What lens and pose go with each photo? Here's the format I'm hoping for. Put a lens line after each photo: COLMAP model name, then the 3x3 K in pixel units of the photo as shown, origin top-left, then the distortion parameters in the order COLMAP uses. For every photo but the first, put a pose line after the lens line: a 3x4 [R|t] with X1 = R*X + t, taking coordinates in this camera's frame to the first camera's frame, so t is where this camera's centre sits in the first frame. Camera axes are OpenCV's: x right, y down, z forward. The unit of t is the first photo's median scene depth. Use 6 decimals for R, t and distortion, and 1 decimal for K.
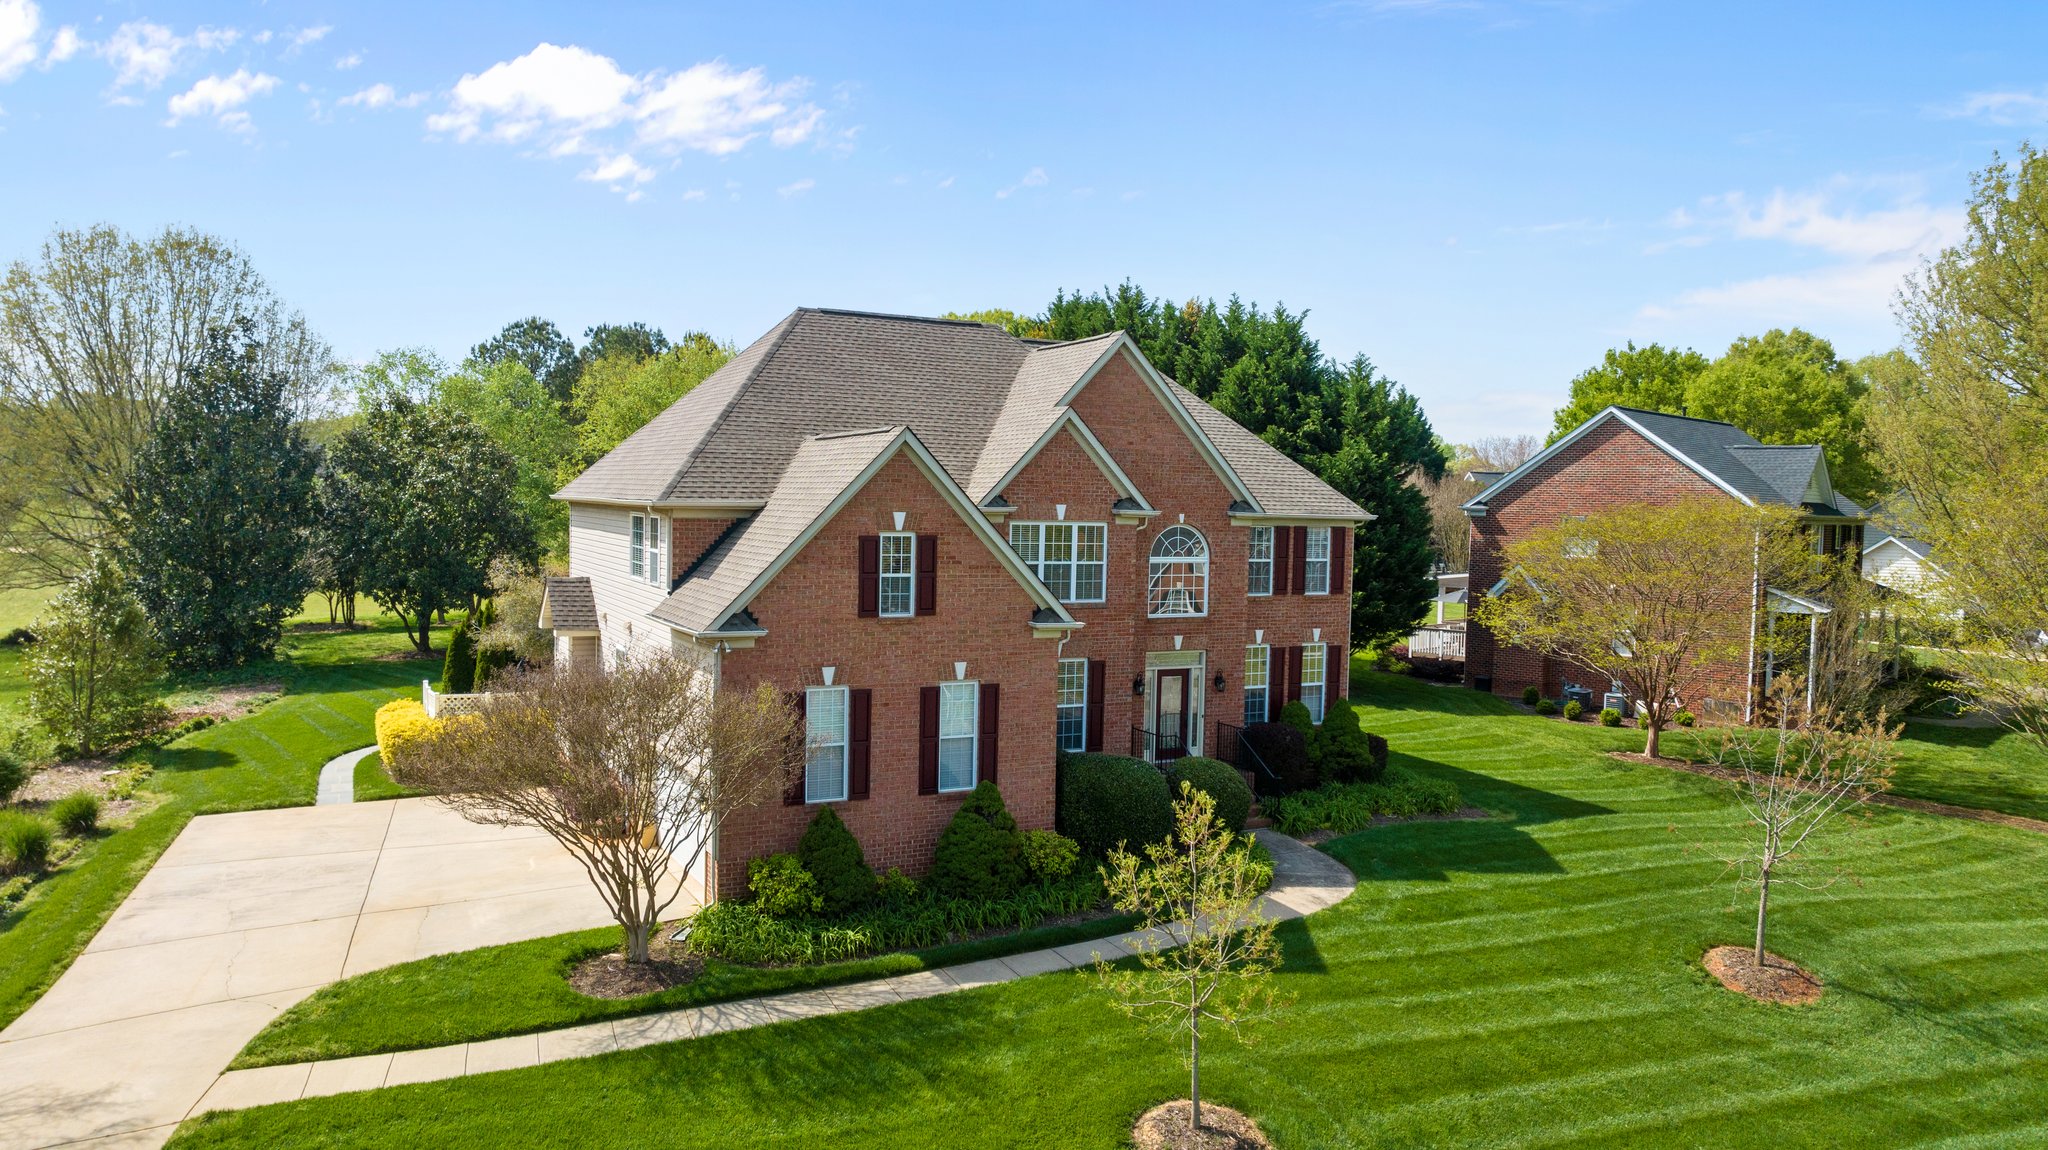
lens RADIAL K [[1433.5, 0, 1017.0], [0, 1433.5, 587.9], [0, 0, 1]] dist [0.004521, -0.000587]
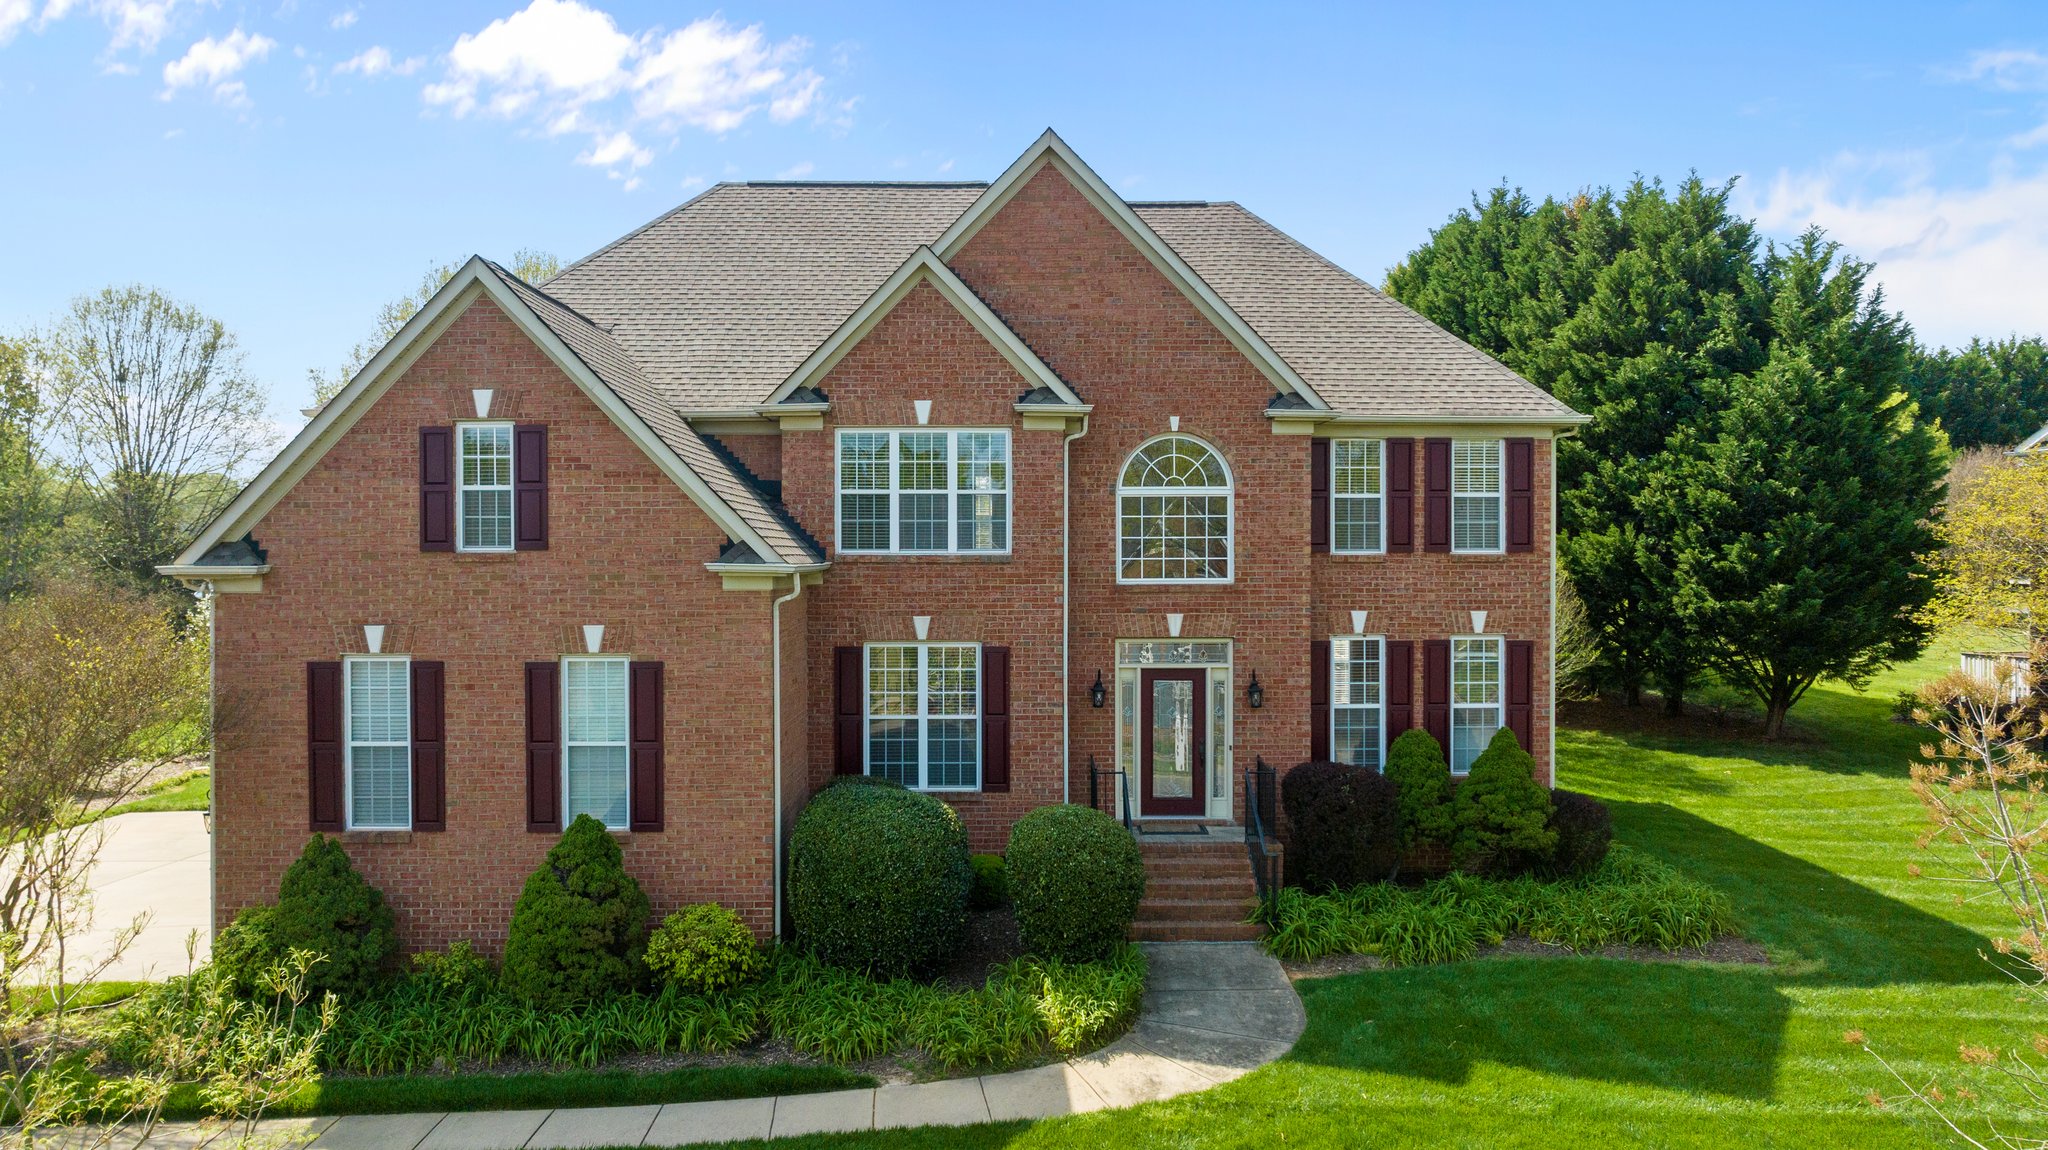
lens RADIAL K [[1445.0, 0, 1024.0], [0, 1445.0, 575.0], [0, 0, 1]] dist [0.017282, -0.089216]
pose [[0.890440, -0.016416, -0.454804, 0.356587], [-0.007654, 0.998668, -0.051032, 0.051578], [0.455035, 0.048923, 0.889128, 0.438563]]
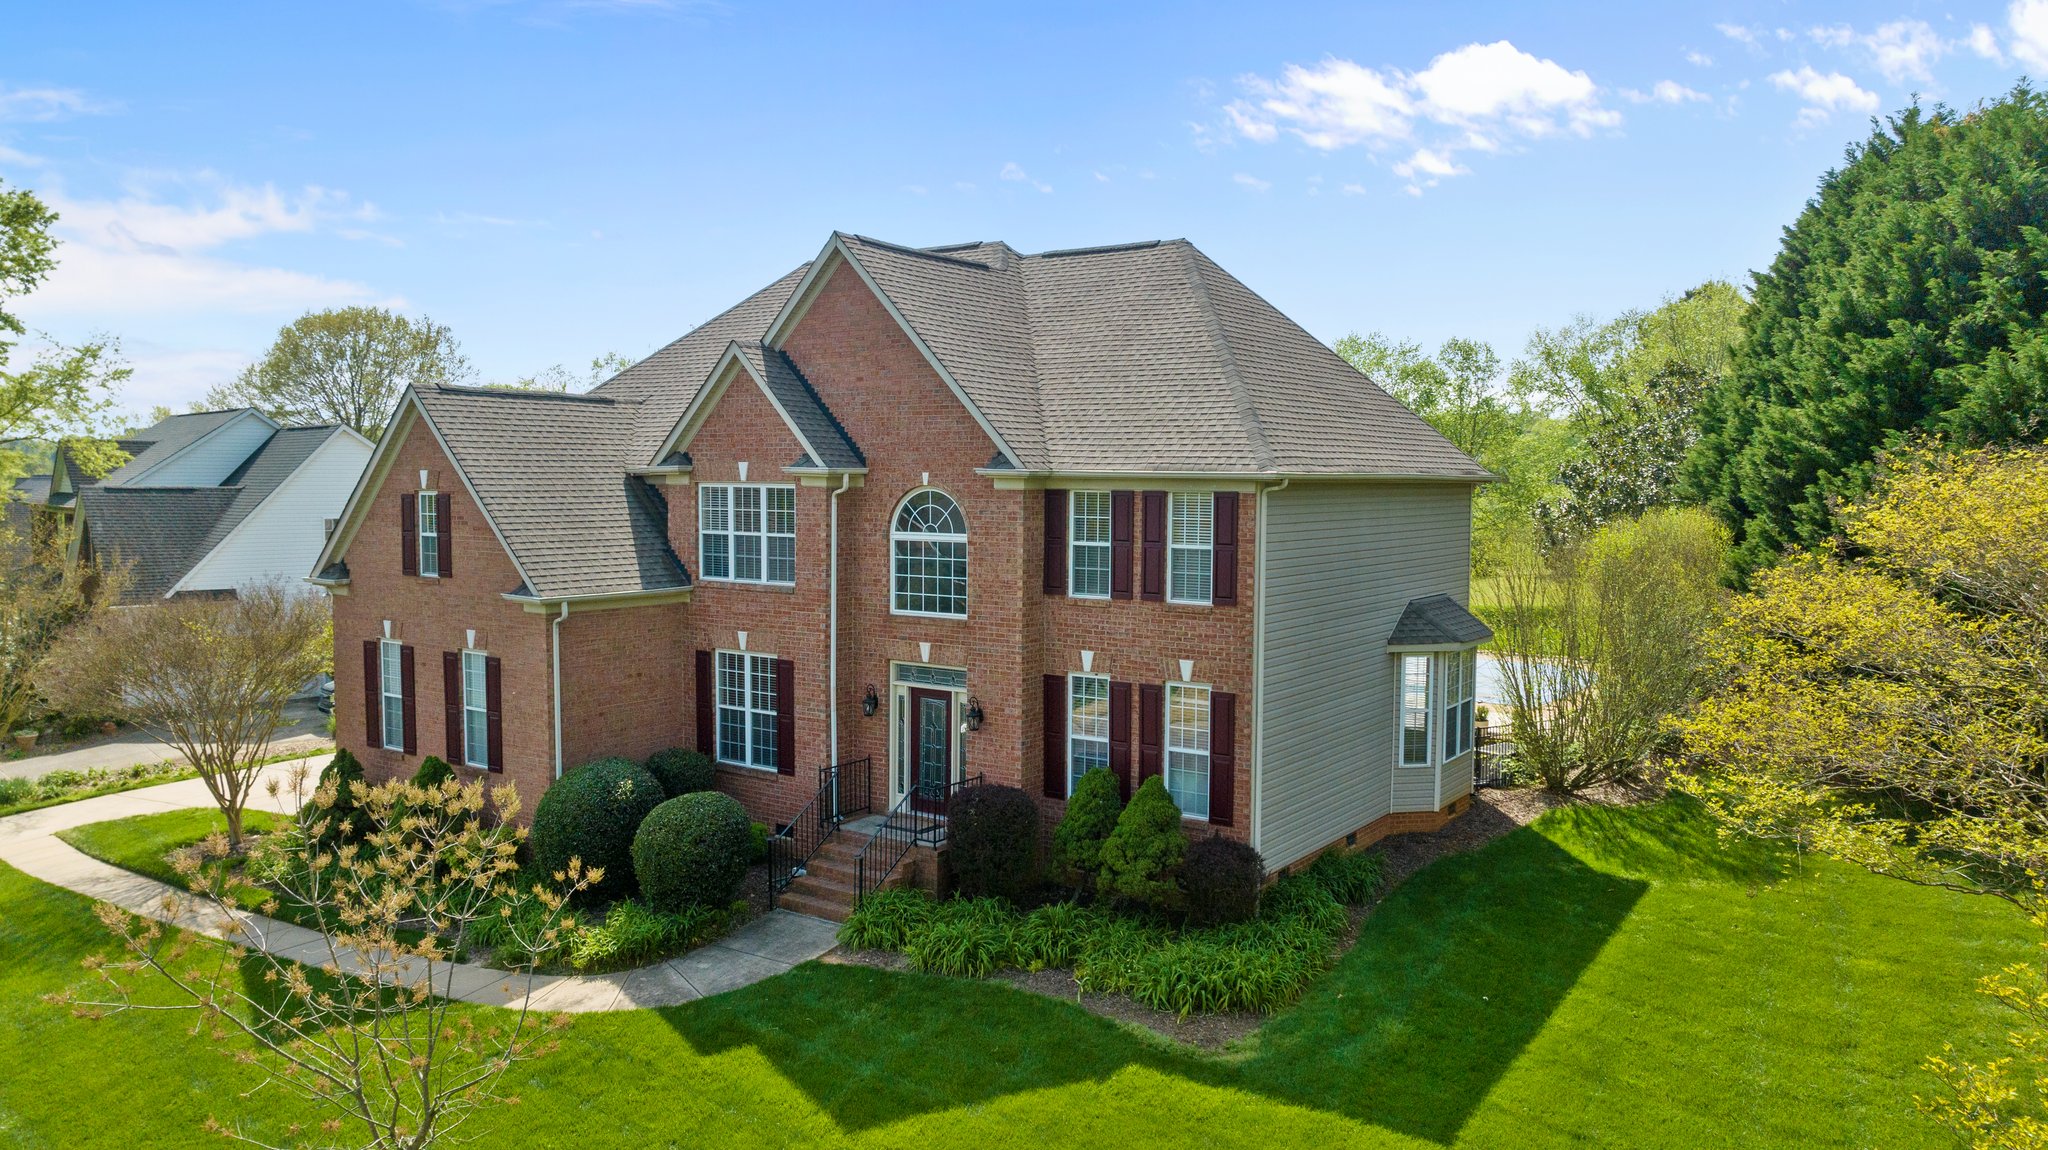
lens RADIAL K [[1433.5, 0, 1017.0], [0, 1433.5, 587.9], [0, 0, 1]] dist [0.004521, -0.000587]
pose [[0.464194, 0.050499, -0.884293, 0.809006], [-0.052746, 0.998178, 0.029315, -0.018440], [0.884162, 0.033035, 0.466012, 0.743555]]
